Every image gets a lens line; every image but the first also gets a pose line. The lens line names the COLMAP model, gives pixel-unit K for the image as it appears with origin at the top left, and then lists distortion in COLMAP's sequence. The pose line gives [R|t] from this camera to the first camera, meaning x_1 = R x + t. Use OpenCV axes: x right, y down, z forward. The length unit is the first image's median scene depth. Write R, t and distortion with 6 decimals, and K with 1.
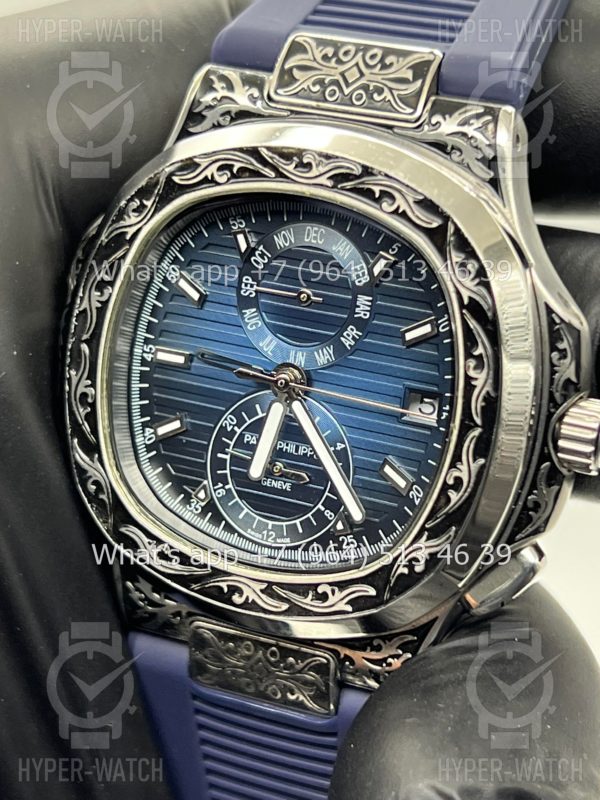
lens RADIAL K [[1887.4, 0, 286.6], [0, 1887.4, 401.3], [0, 0, 1]] dist [0.341762, -1.609654]
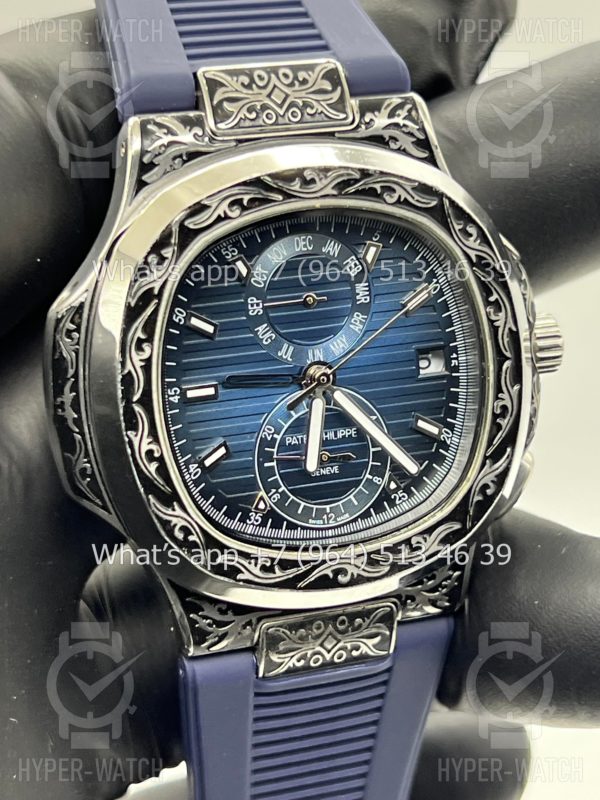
lens RADIAL K [[1887.4, 0, 286.6], [0, 1887.4, 401.3], [0, 0, 1]] dist [0.341762, -1.609654]
pose [[0.731671, -0.298287, 0.612930, -0.692313], [0.283424, 0.950889, 0.124427, -0.139774], [-0.619943, 0.082679, 0.780279, 0.154495]]
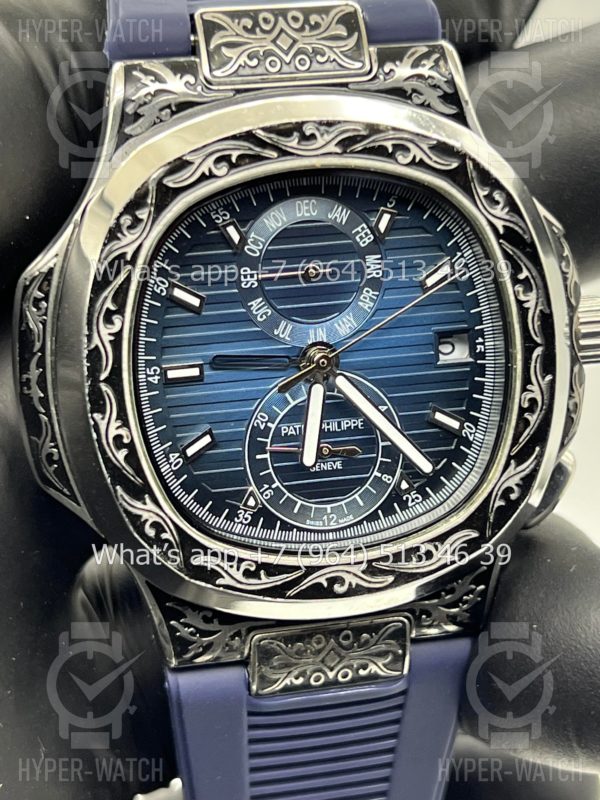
lens RADIAL K [[1887.4, 0, 286.6], [0, 1887.4, 401.3], [0, 0, 1]] dist [0.341762, -1.609654]
pose [[0.803392, -0.275276, 0.528000, -0.534231], [0.266252, 0.959214, 0.094968, -0.087516], [-0.532608, 0.064285, 0.843917, 0.188024]]
